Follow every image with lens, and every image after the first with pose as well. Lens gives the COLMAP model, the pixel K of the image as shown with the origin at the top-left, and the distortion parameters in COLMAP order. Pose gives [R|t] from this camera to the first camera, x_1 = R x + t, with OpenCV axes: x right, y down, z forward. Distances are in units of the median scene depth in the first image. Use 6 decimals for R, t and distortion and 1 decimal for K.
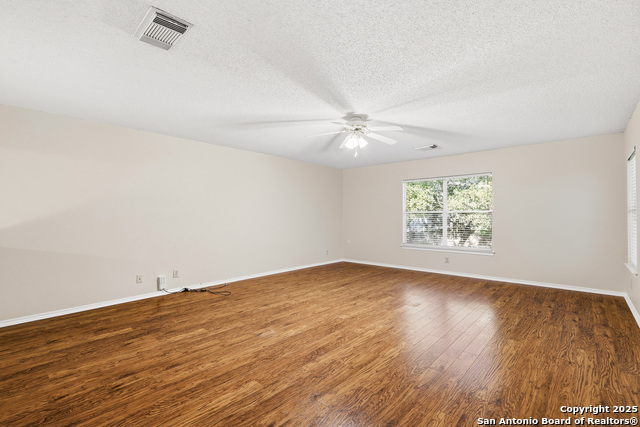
lens RADIAL K [[290.0, 0, 321.7], [0, 290.0, 214.7], [0, 0, 1]] dist [-0.000183, 0.000299]
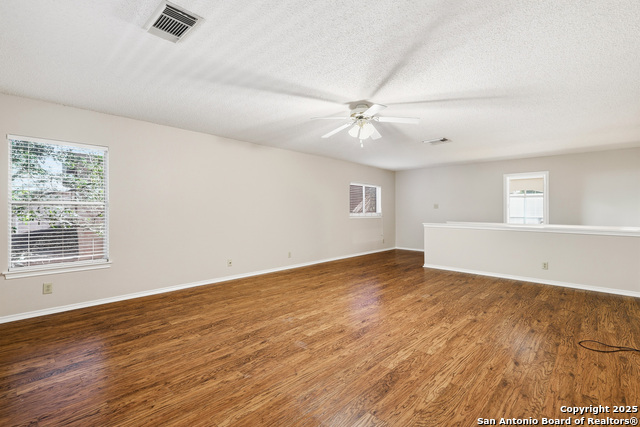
lens RADIAL K [[290.0, 0, 321.7], [0, 290.0, 214.7], [0, 0, 1]] dist [-0.000183, 0.000299]
pose [[-0.999727, 0.002584, 0.023226, 0.220552], [0.002785, 0.999959, 0.008621, 0.009094], [-0.023203, 0.008683, -0.999693, 1.894275]]
